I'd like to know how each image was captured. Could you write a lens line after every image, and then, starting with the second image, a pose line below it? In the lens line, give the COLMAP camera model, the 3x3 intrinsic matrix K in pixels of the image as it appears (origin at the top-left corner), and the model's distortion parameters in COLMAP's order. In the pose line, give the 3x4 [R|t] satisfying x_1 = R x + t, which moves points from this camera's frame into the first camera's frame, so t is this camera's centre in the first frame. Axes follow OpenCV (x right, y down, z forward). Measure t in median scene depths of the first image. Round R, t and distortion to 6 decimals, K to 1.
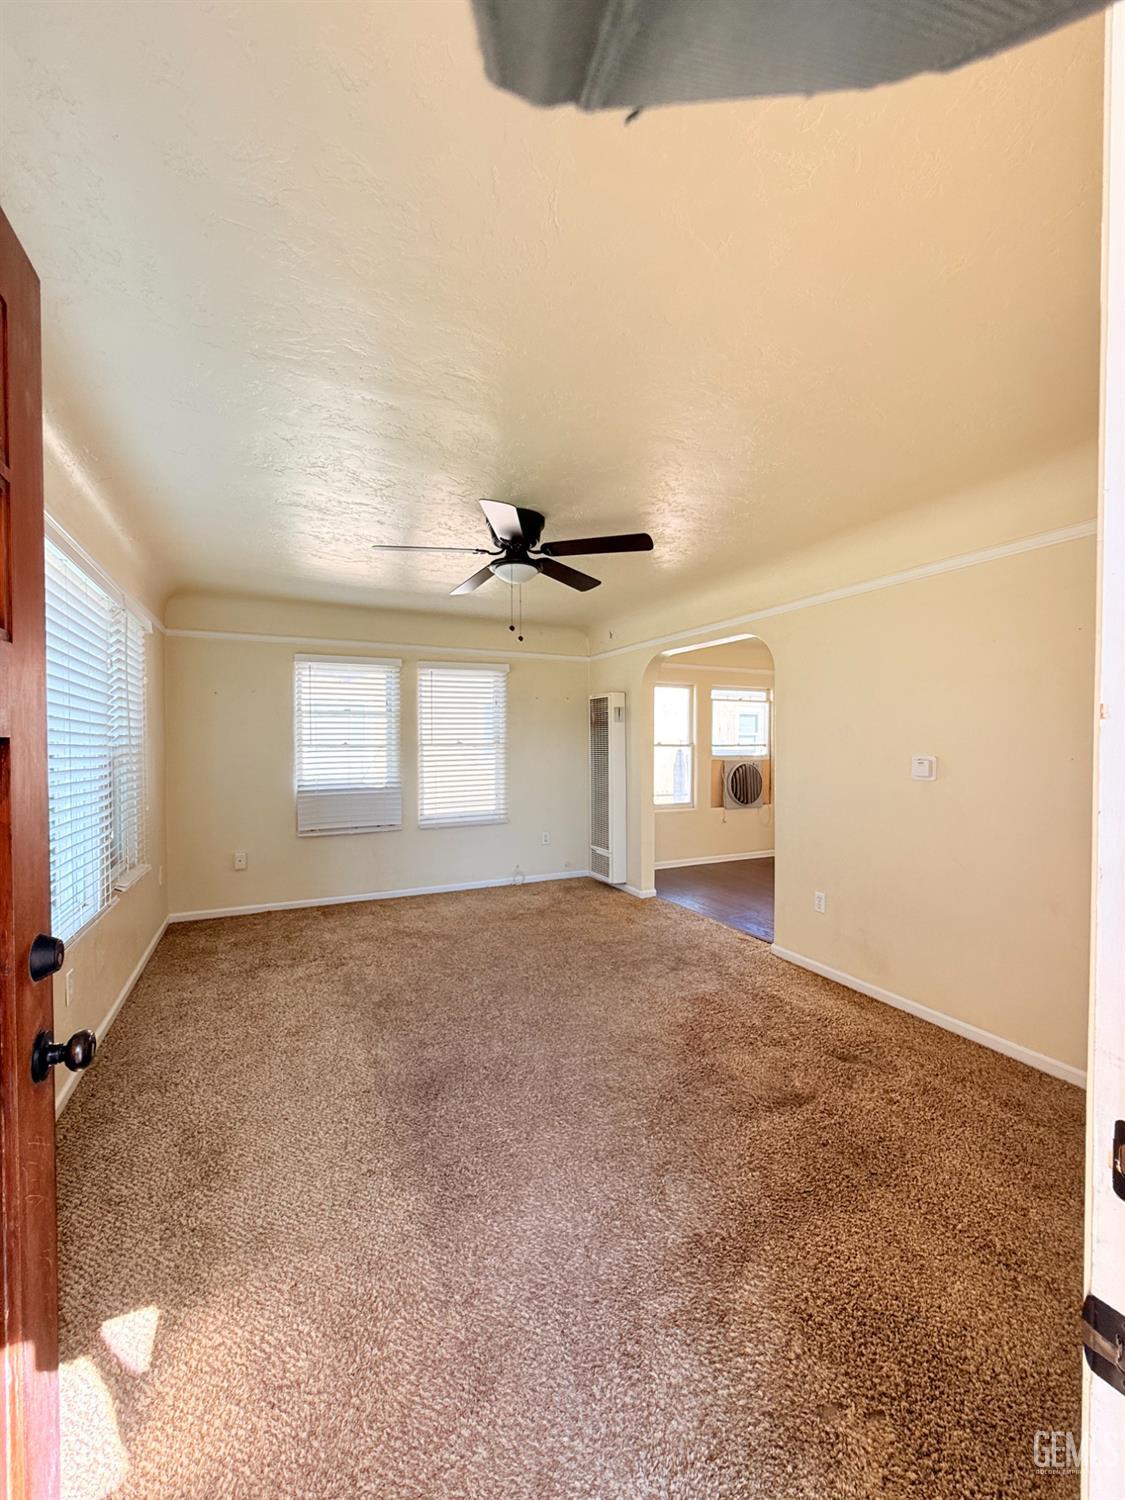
lens RADIAL K [[600.8, 0, 564.7], [0, 600.8, 752.6], [0, 0, 1]] dist [-0.002434, -0.000141]
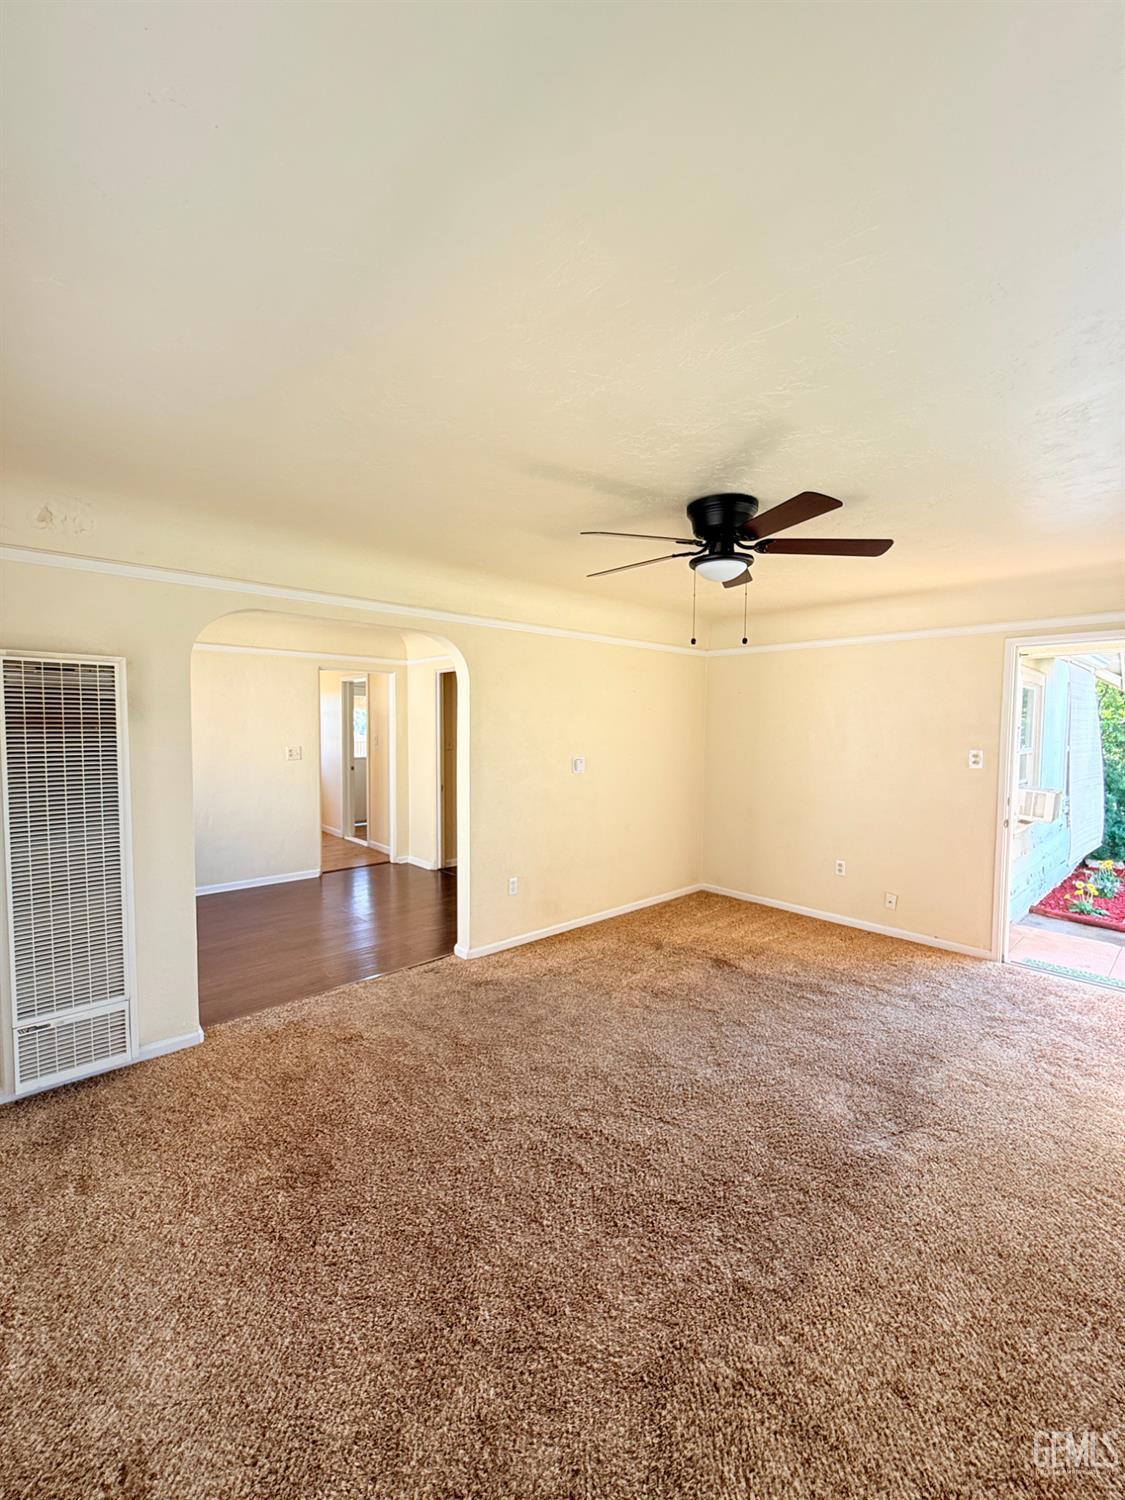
lens RADIAL K [[600.8, 0, 561.3], [0, 600.8, 749.5], [0, 0, 1]] dist [-0.002434, -0.000141]
pose [[-0.282247, -0.040196, 0.958499, -0.467412], [0.010671, 0.998928, 0.045033, -0.044487], [-0.959282, 0.022939, -0.281515, 0.810646]]
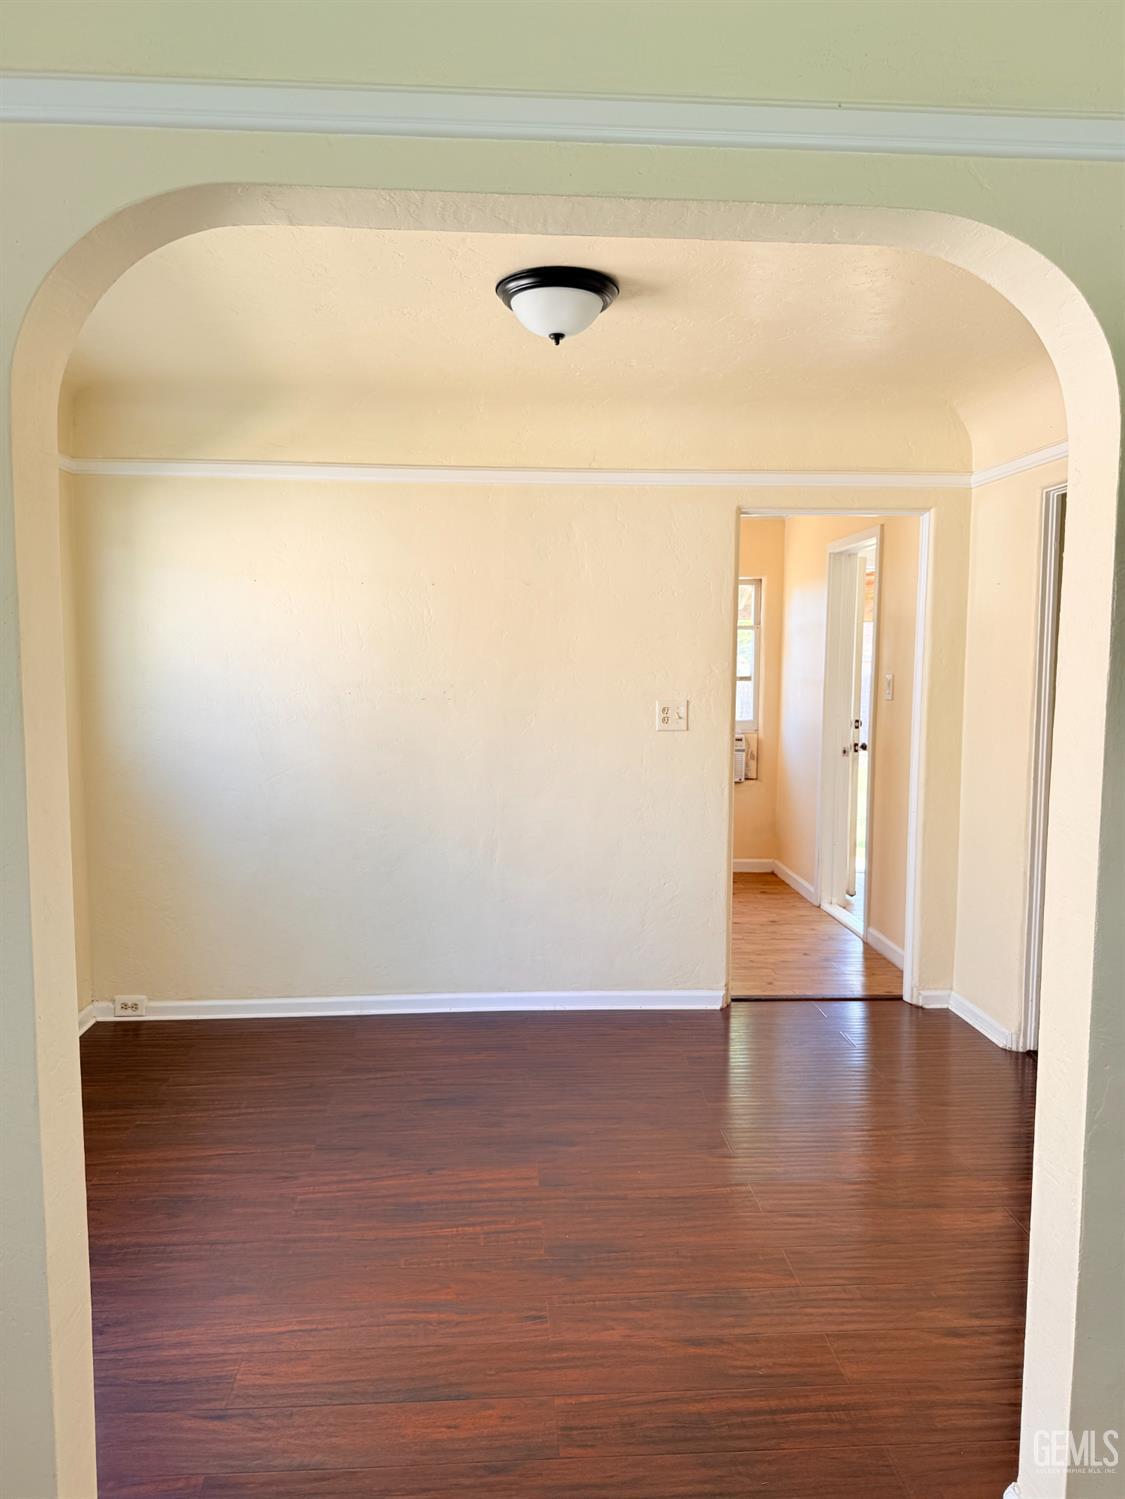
lens RADIAL K [[1034.8, 0, 559.2], [0, 1034.8, 748.3], [0, 0, 1]] dist [0.003214, -0.003564]
pose [[0.391293, -0.092103, 0.915645, -0.247864], [0.008178, 0.995288, 0.096620, -0.046443], [-0.920230, -0.030318, 0.390203, 0.773032]]
